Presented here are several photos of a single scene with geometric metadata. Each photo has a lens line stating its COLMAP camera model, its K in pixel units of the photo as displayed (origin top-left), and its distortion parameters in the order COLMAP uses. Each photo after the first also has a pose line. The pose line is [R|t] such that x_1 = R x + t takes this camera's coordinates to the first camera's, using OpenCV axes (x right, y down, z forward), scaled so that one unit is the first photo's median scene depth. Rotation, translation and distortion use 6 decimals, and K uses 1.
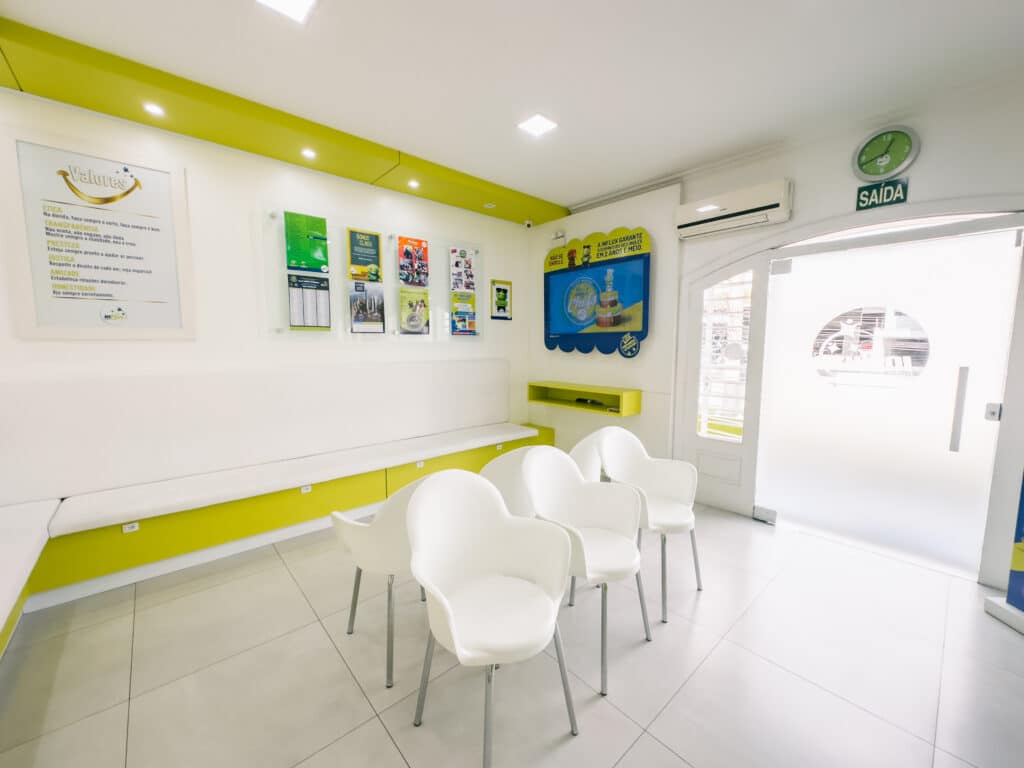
lens RADIAL K [[412.4, 0, 505.8], [0, 412.4, 382.6], [0, 0, 1]] dist [-0.001706, -0.000012]
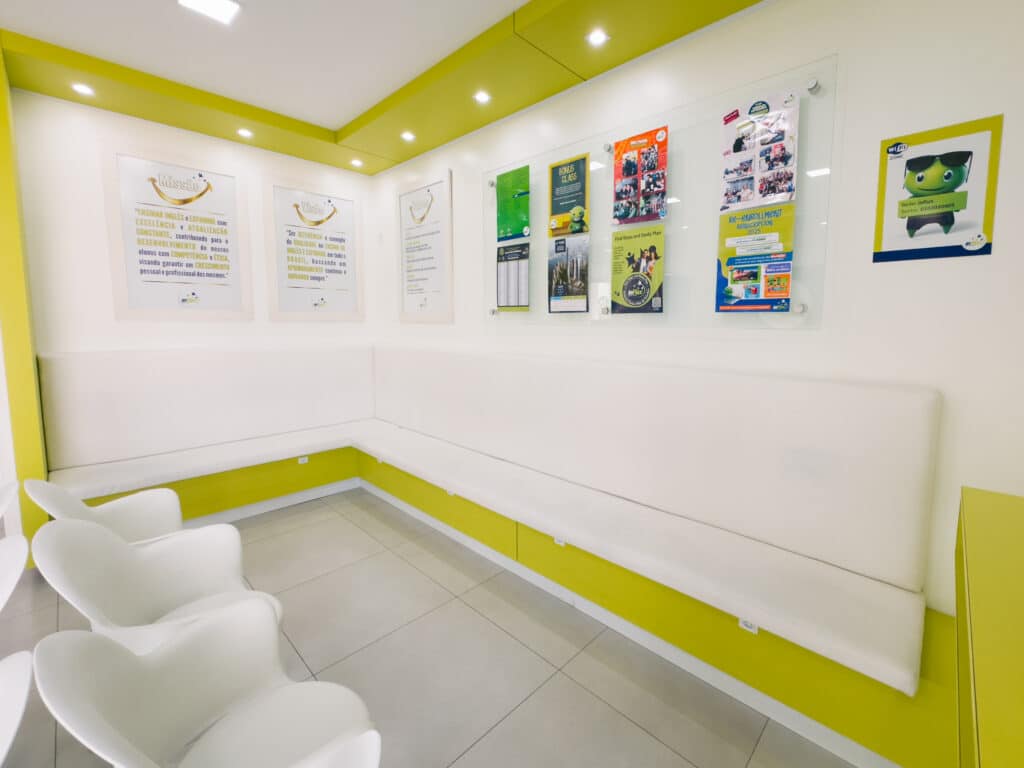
lens RADIAL K [[442.4, 0, 536.3], [0, 442.4, 358.7], [0, 0, 1]] dist [-0.002978, -0.000768]
pose [[0.103261, 0.091005, -0.990482, 0.352071], [-0.093748, 0.992263, 0.081395, -0.092587], [0.990226, 0.084451, 0.110994, 0.814355]]
